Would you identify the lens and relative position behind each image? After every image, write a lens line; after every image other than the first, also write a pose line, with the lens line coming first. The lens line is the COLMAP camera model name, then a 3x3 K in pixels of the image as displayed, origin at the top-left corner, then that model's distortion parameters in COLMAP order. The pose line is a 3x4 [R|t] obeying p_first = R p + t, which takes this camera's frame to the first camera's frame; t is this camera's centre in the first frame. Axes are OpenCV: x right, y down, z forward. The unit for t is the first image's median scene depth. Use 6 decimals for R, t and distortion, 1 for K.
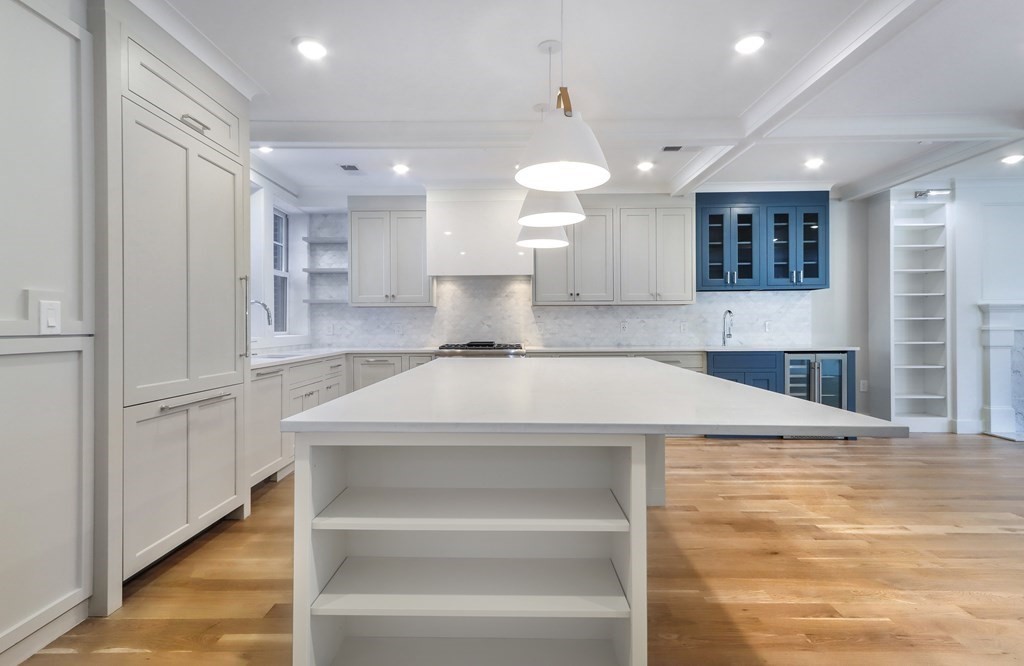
lens RADIAL K [[497.1, 0, 506.6], [0, 497.1, 327.4], [0, 0, 1]] dist [0.011157, -0.000205]
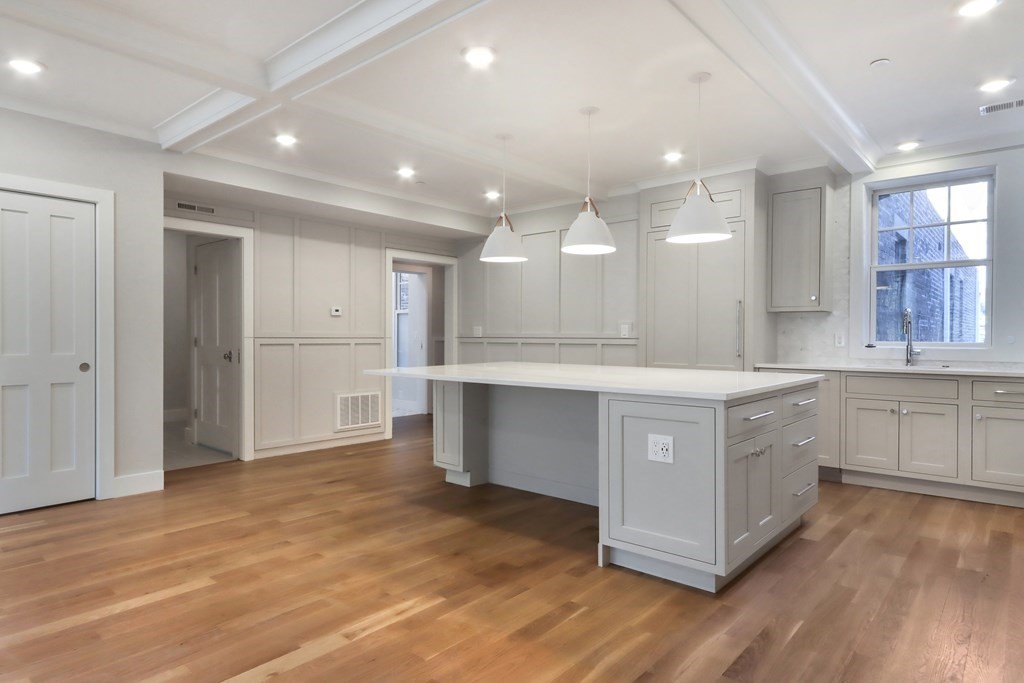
lens RADIAL K [[592.5, 0, 505.0], [0, 592.5, 341.2], [0, 0, 1]] dist [0.000940, -0.000310]
pose [[-0.643200, 0.010103, -0.765631, 0.675285], [-0.000889, 0.999902, 0.013941, -0.004272], [0.765698, 0.009648, -0.643128, 0.891682]]
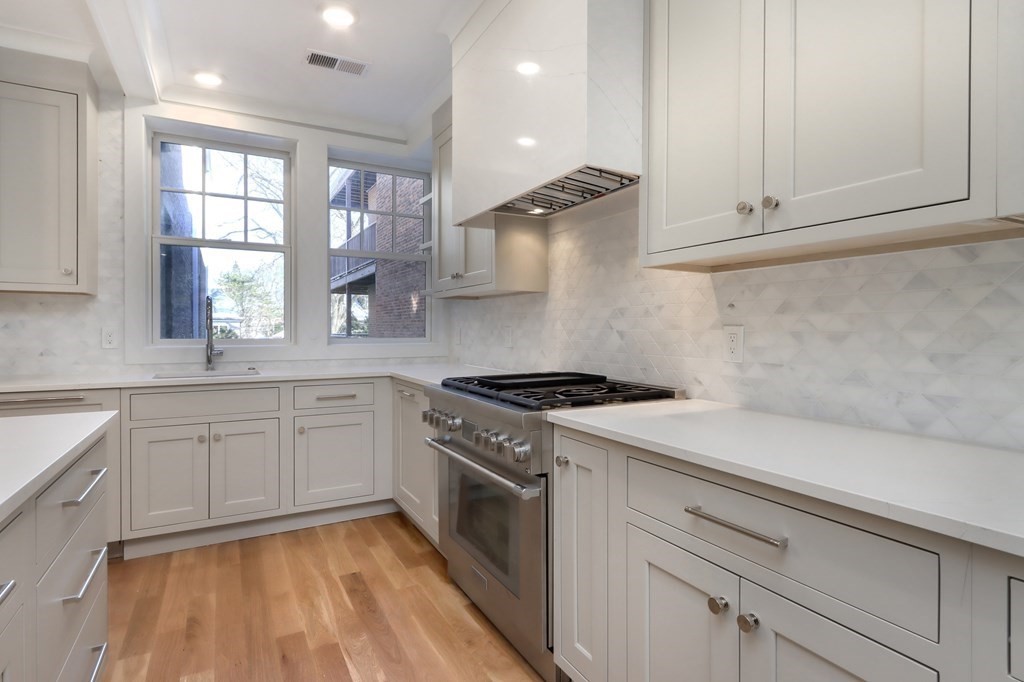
lens RADIAL K [[534.7, 0, 504.7], [0, 534.7, 335.5], [0, 0, 1]] dist [0.002285, 0.000090]
pose [[0.485888, 0.017516, -0.873845, 0.302489], [-0.006351, 0.999844, 0.016510, -0.008484], [0.873998, -0.002472, 0.485924, 0.780028]]
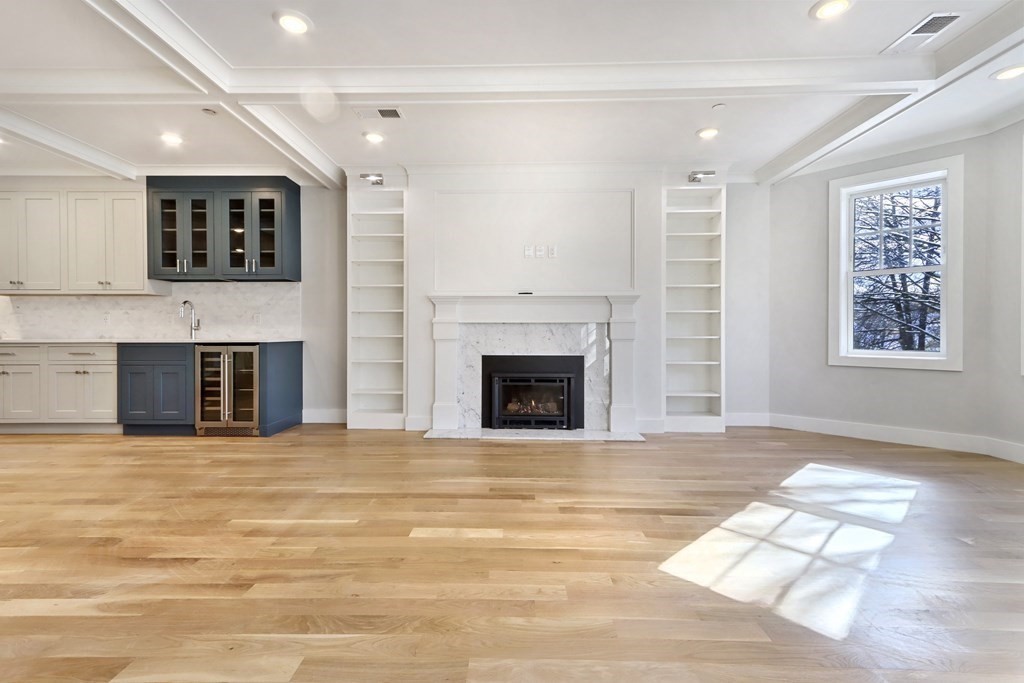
lens RADIAL K [[464.4, 0, 506.1], [0, 464.4, 334.3], [0, 0, 1]] dist [0.016175, -0.000082]
pose [[0.999981, 0.006008, -0.001565, 1.073942], [-0.006005, 0.999980, 0.001838, 0.024680], [0.001576, -0.001829, 0.999997, 0.109392]]
